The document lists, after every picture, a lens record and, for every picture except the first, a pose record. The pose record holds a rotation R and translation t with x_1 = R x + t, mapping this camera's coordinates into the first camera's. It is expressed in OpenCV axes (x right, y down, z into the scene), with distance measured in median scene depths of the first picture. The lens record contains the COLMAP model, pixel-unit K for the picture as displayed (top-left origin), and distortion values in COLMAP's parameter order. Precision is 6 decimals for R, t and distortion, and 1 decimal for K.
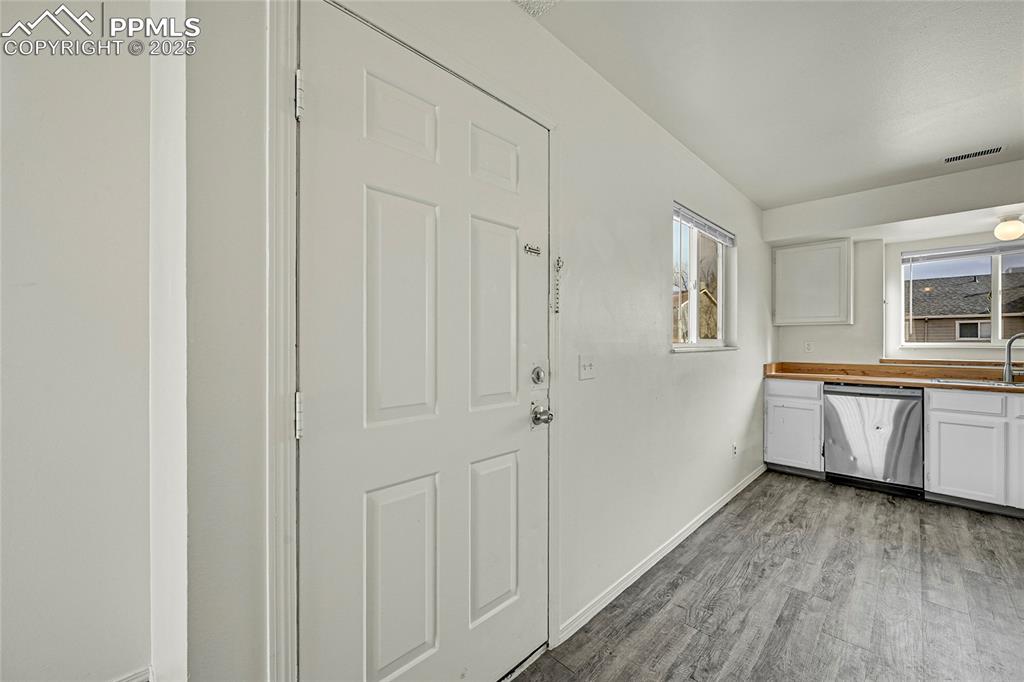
lens RADIAL K [[411.8, 0, 514.9], [0, 411.8, 340.0], [0, 0, 1]] dist [0.010884, 0.000303]
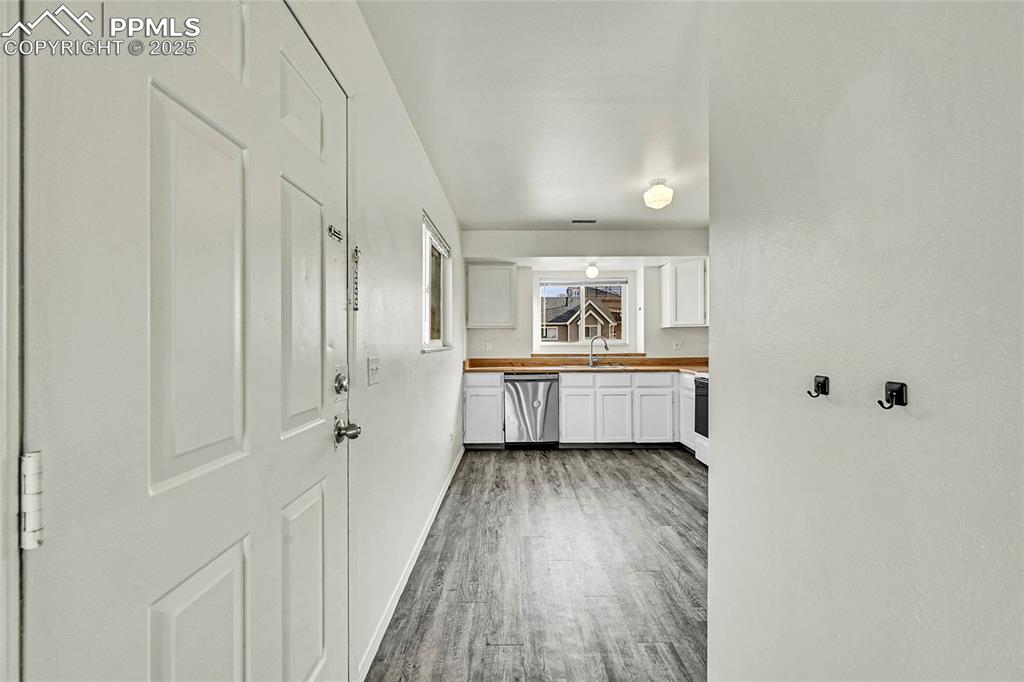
lens RADIAL K [[411.8, 0, 514.9], [0, 411.8, 340.0], [0, 0, 1]] dist [0.010884, 0.000303]
pose [[0.709547, -0.001822, 0.704656, -0.176715], [0.002131, 0.999998, 0.000440, -0.001863], [-0.704655, 0.001189, 0.709549, 0.094567]]
